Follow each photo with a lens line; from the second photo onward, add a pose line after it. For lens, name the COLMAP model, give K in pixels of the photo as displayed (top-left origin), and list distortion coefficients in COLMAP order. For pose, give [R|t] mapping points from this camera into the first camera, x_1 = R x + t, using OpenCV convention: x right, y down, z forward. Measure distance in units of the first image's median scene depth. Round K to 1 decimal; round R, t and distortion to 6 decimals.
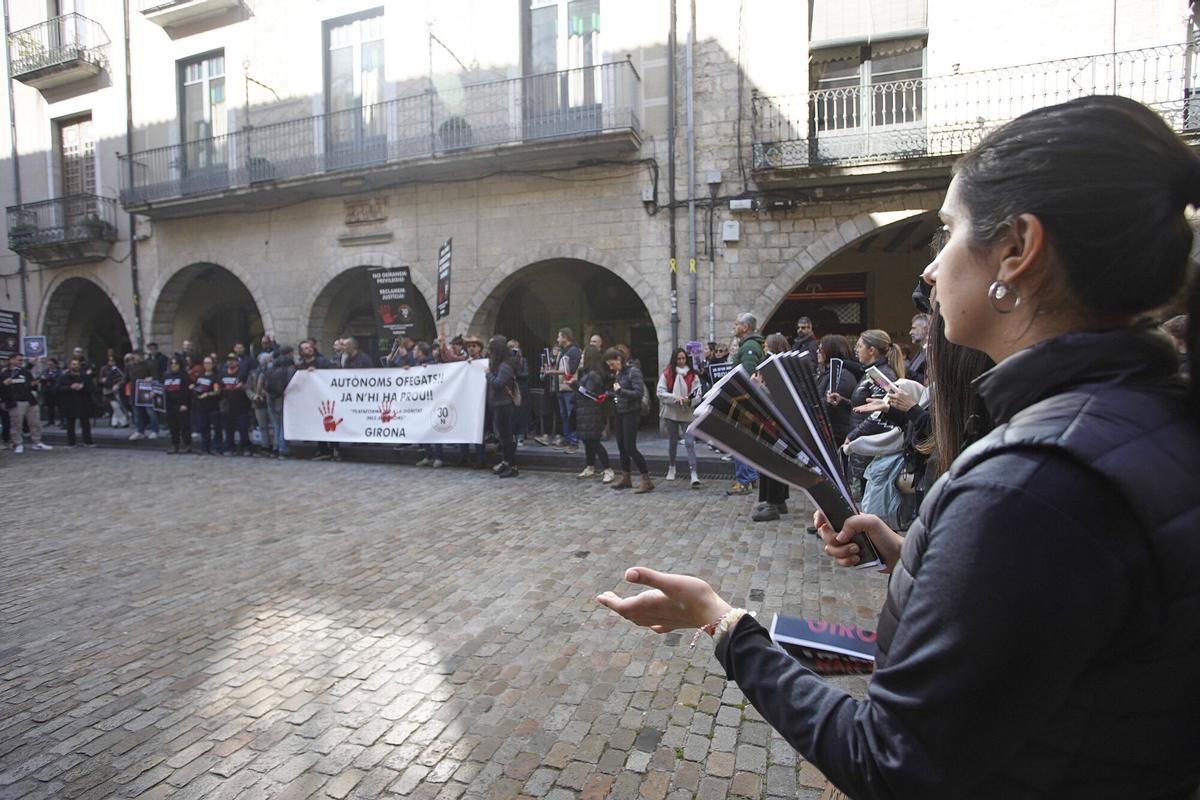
lens RADIAL K [[631.1, 0, 593.7], [0, 631.1, 389.4], [0, 0, 1]] dist [-0.040629, 0.018421]
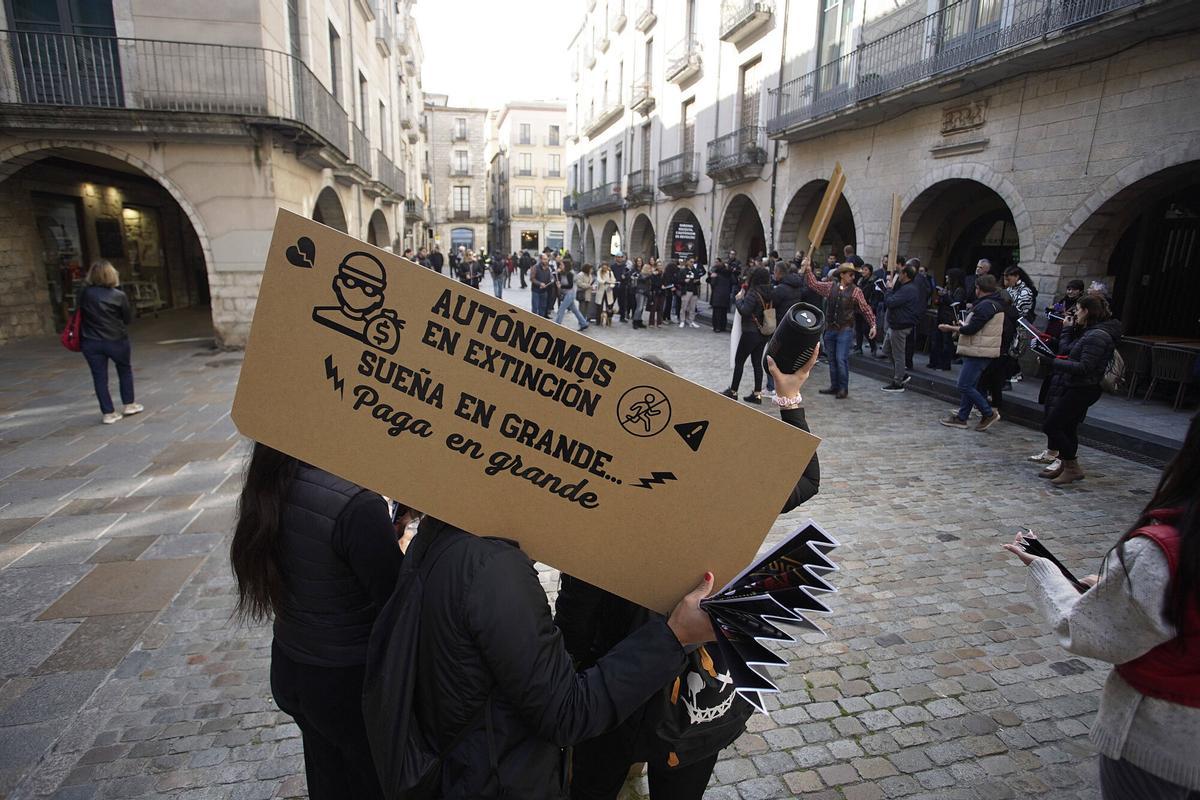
lens RADIAL K [[631.1, 0, 578.6], [0, 631.1, 384.7], [0, 0, 1]] dist [-0.040629, 0.018421]
pose [[0.522367, 0.209294, -0.826637, 0.173088], [-0.071992, 0.976775, 0.201813, -0.044354], [0.849677, -0.045909, 0.525302, 0.027133]]
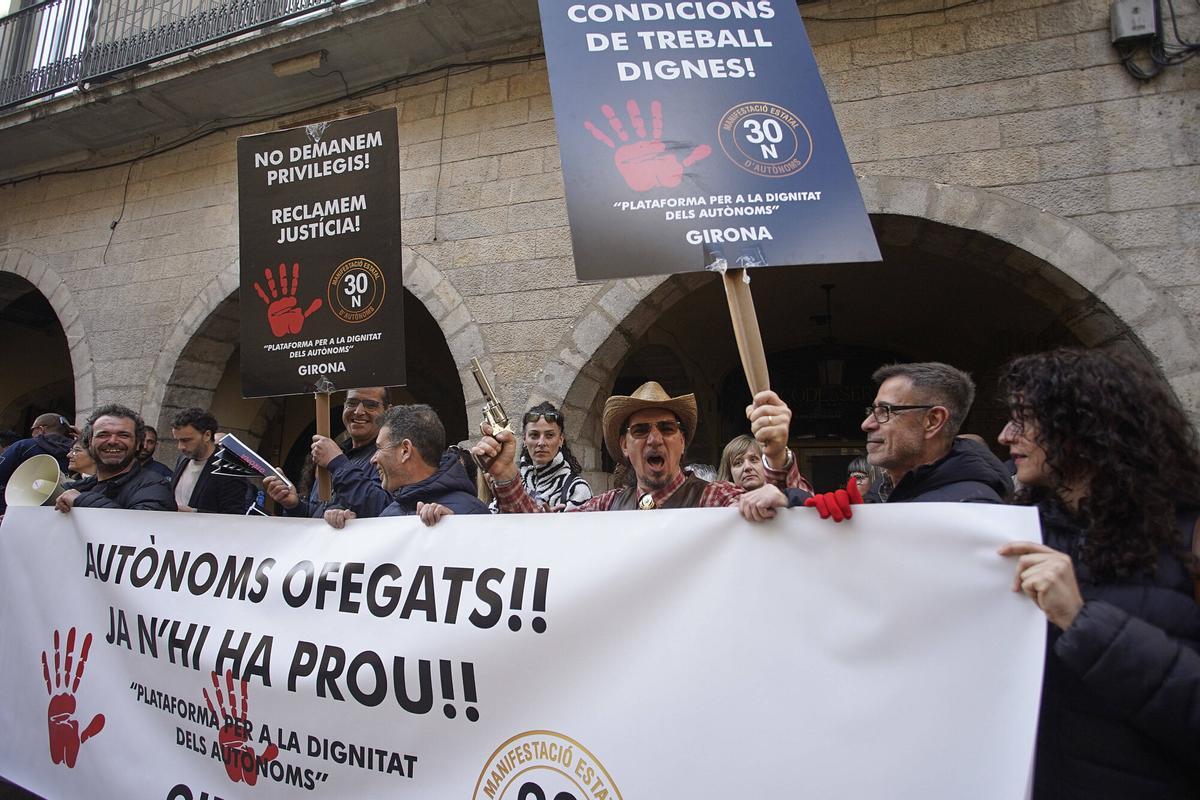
lens RADIAL K [[631.1, 0, 600.3], [0, 631.1, 396.9], [0, 0, 1]] dist [-0.040629, 0.018421]
pose [[0.999184, 0.037177, -0.015764, -0.161850], [-0.039739, 0.974614, -0.220338, -0.026110], [0.007173, 0.220785, 0.975296, 0.622281]]
